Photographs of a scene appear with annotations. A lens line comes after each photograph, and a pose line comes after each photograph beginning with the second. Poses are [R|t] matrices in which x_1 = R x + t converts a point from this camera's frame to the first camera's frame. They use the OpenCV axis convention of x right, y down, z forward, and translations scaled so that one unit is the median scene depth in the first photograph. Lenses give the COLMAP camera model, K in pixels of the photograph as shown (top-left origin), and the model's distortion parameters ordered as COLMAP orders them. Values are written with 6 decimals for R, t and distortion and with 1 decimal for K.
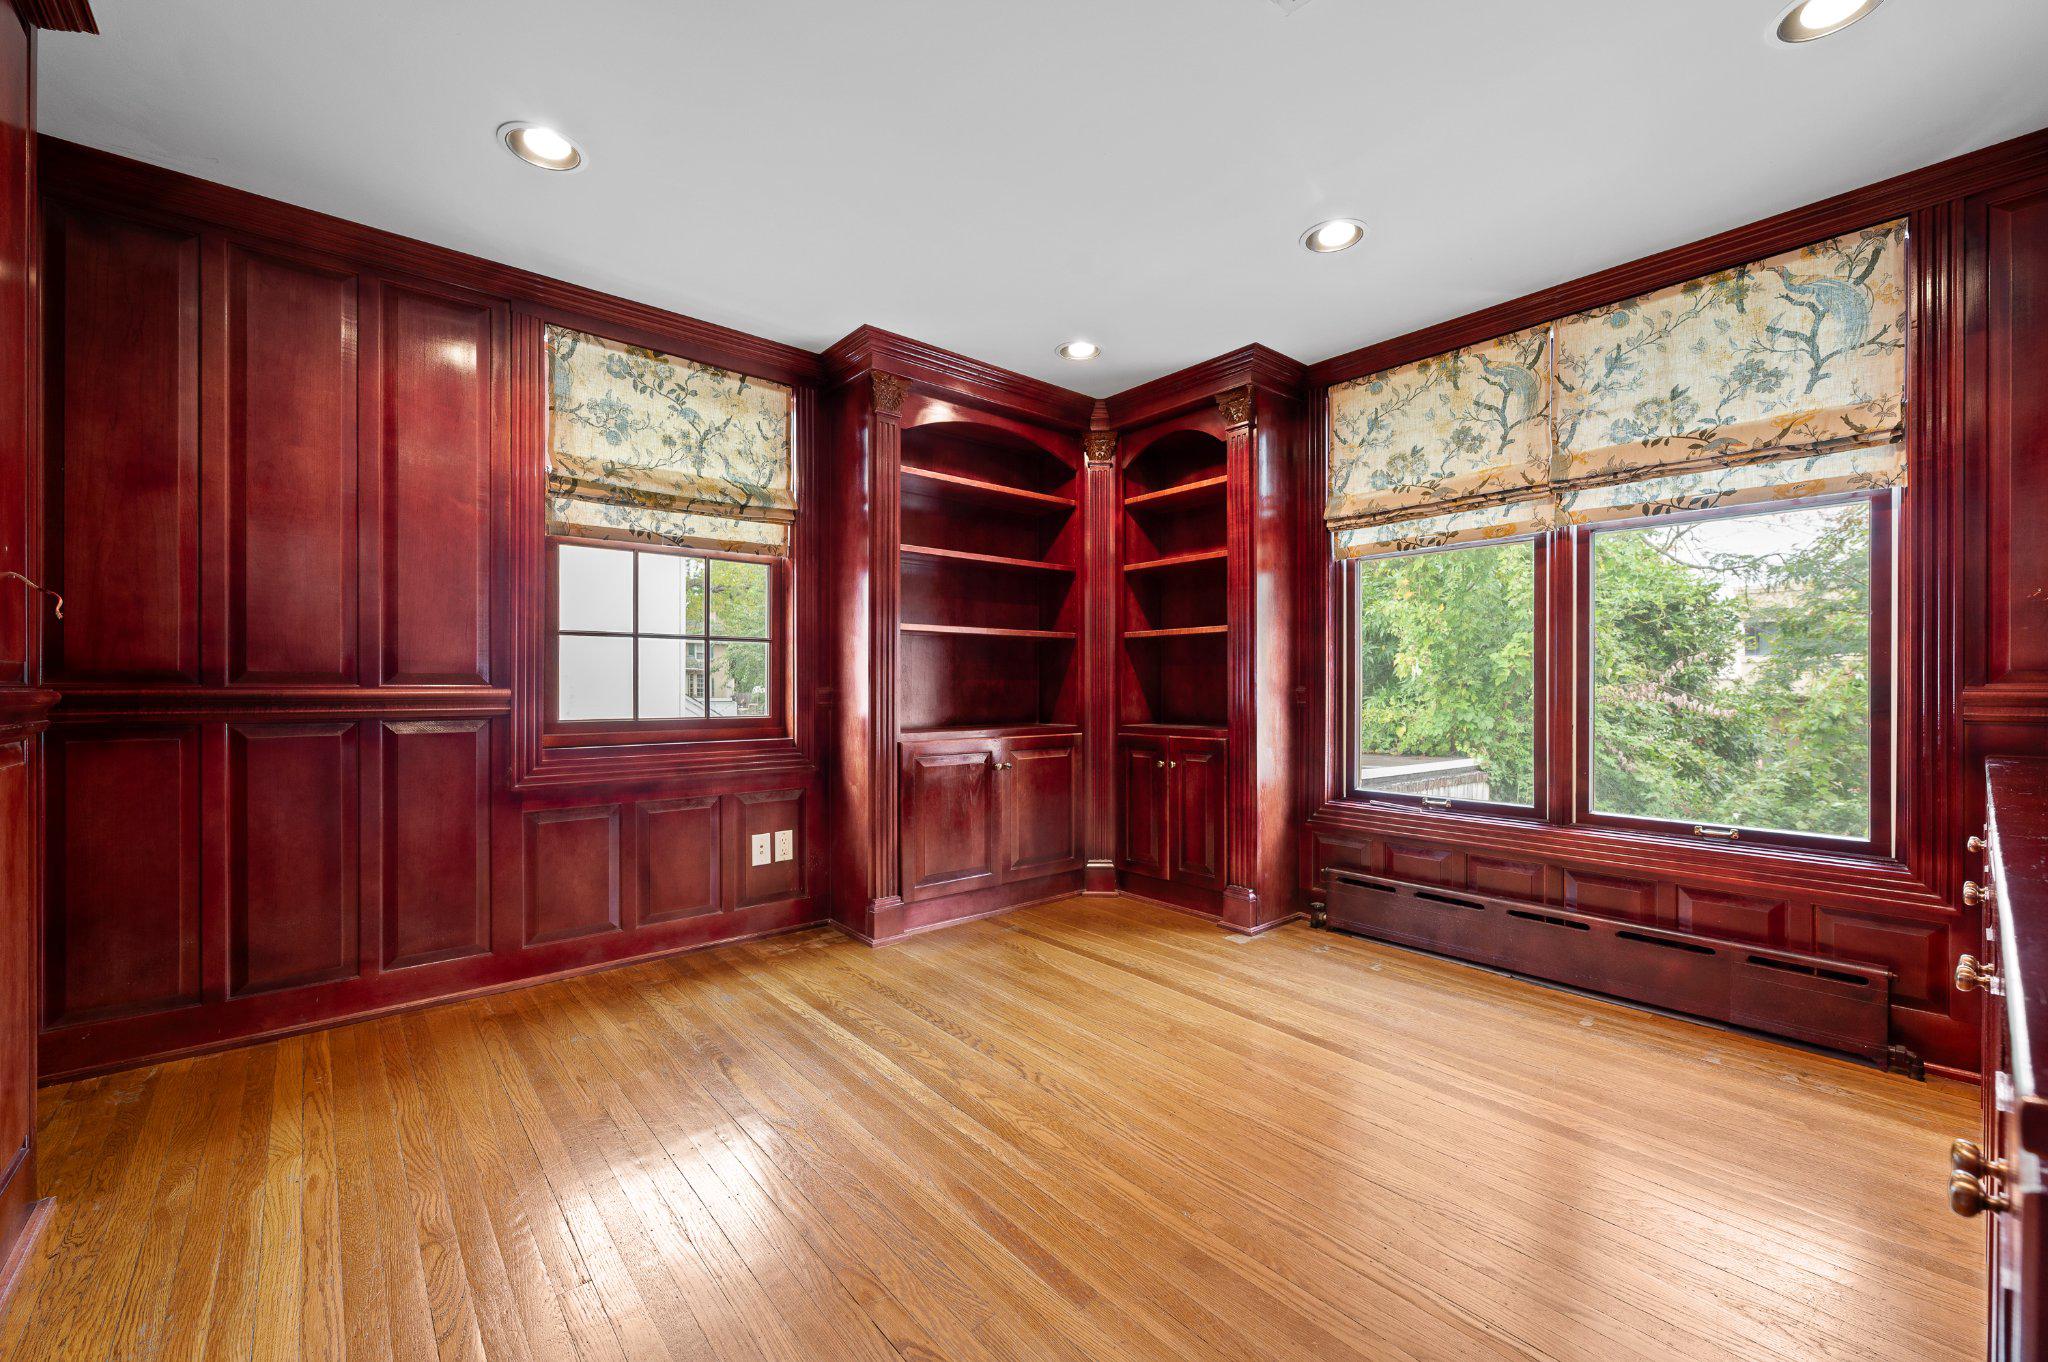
lens RADIAL K [[825.3, 0, 1032.1], [0, 825.3, 683.7], [0, 0, 1]] dist [-0.001213, -0.000215]
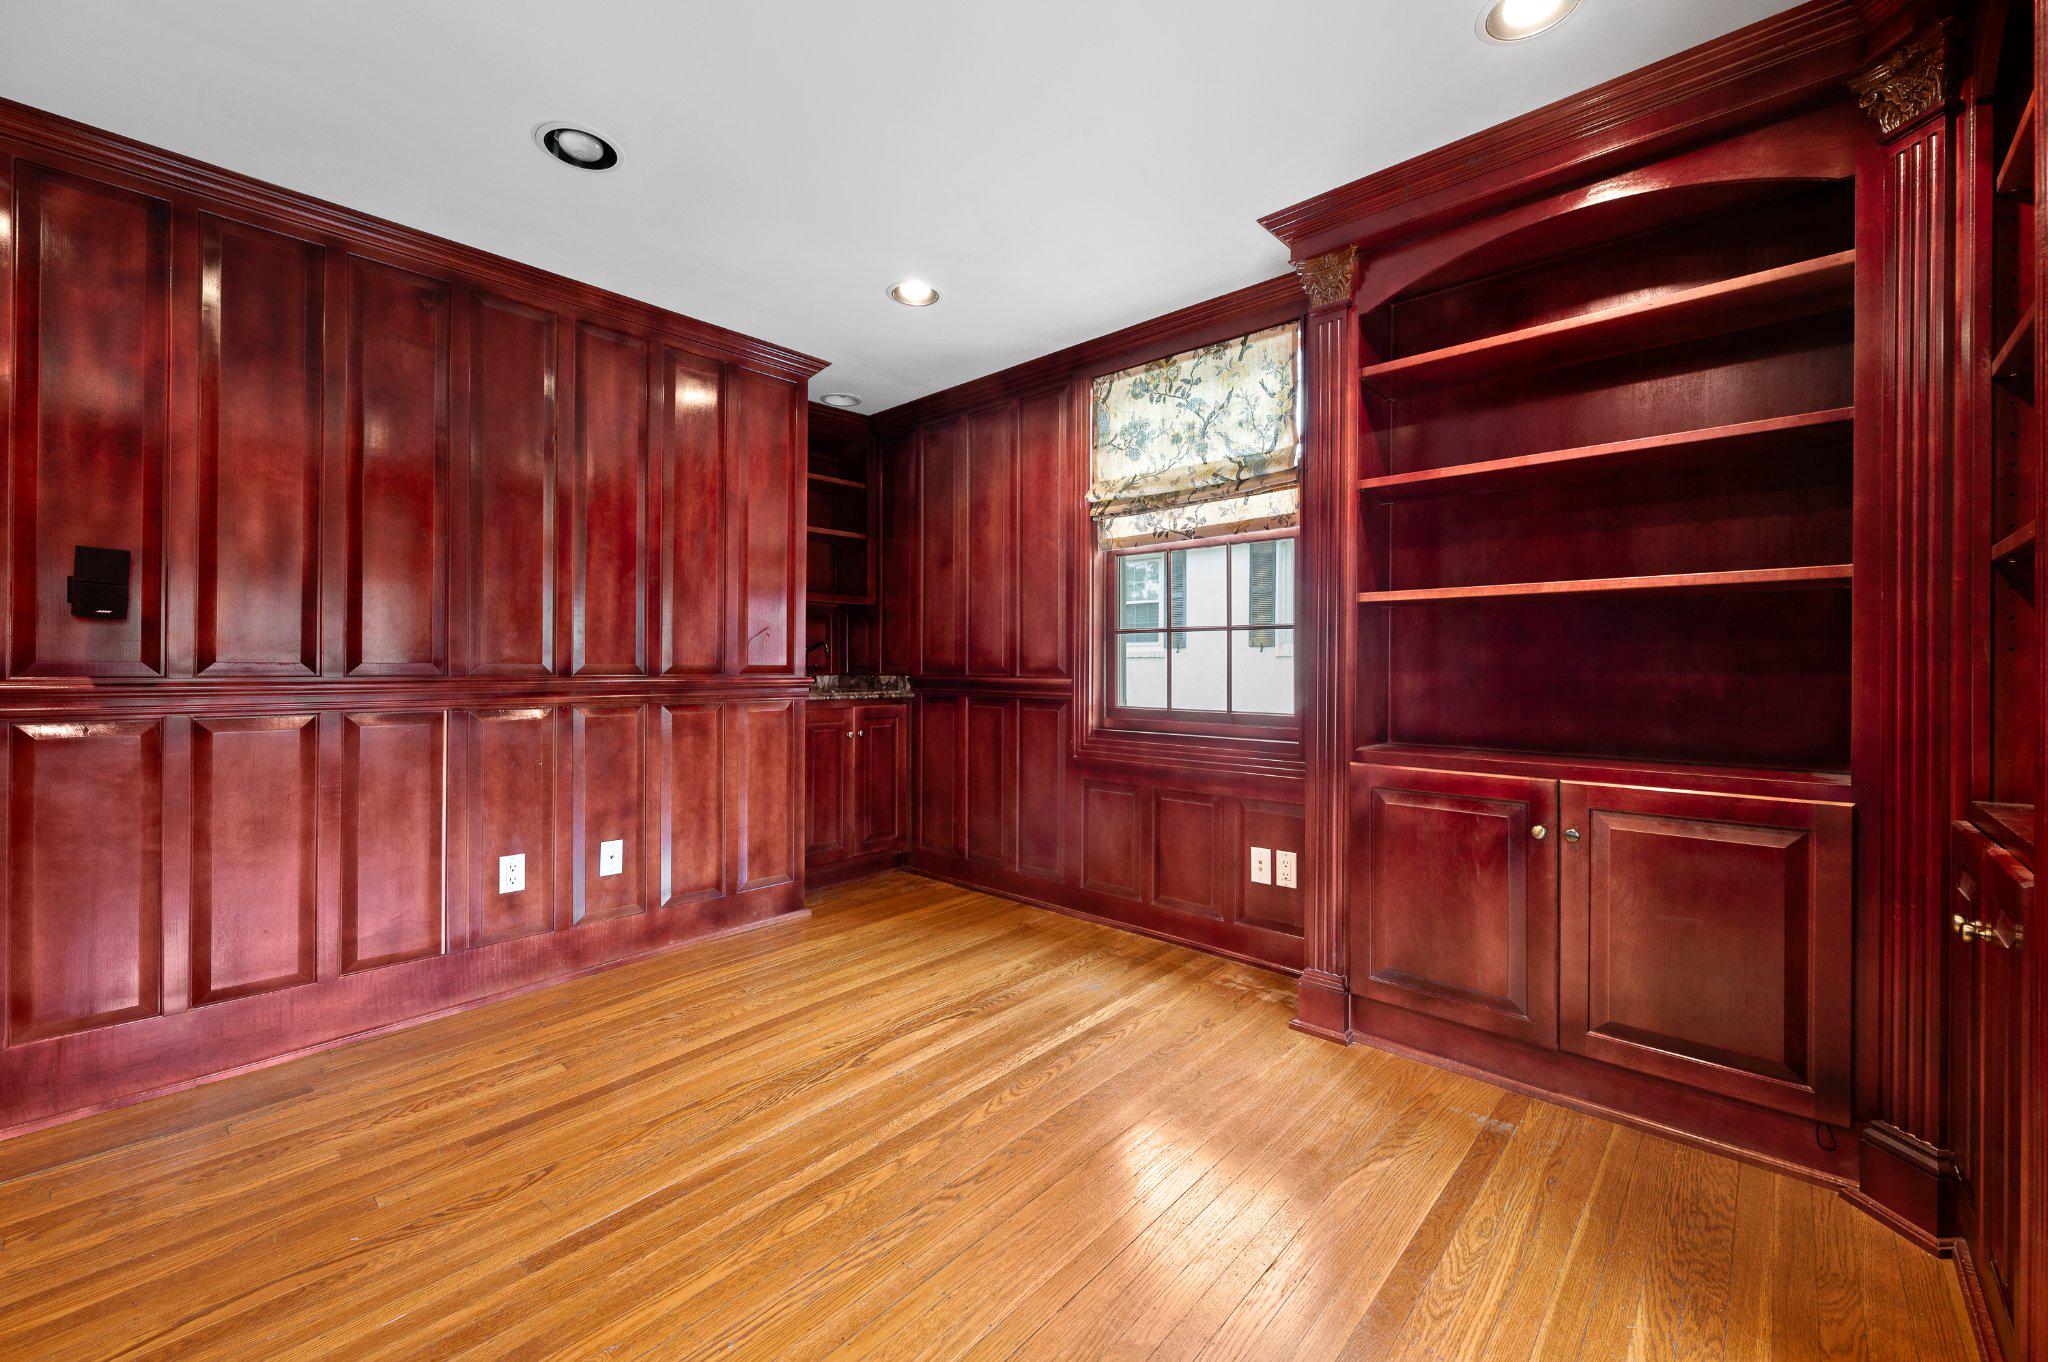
lens RADIAL K [[816.0, 0, 1022.1], [0, 816.0, 665.7], [0, 0, 1]] dist [-0.001747, -0.000131]
pose [[0.114377, -0.002155, -0.993435, 0.545080], [-0.002555, 0.999994, -0.002463, -0.009958], [0.993434, 0.002820, 0.114371, 0.698068]]
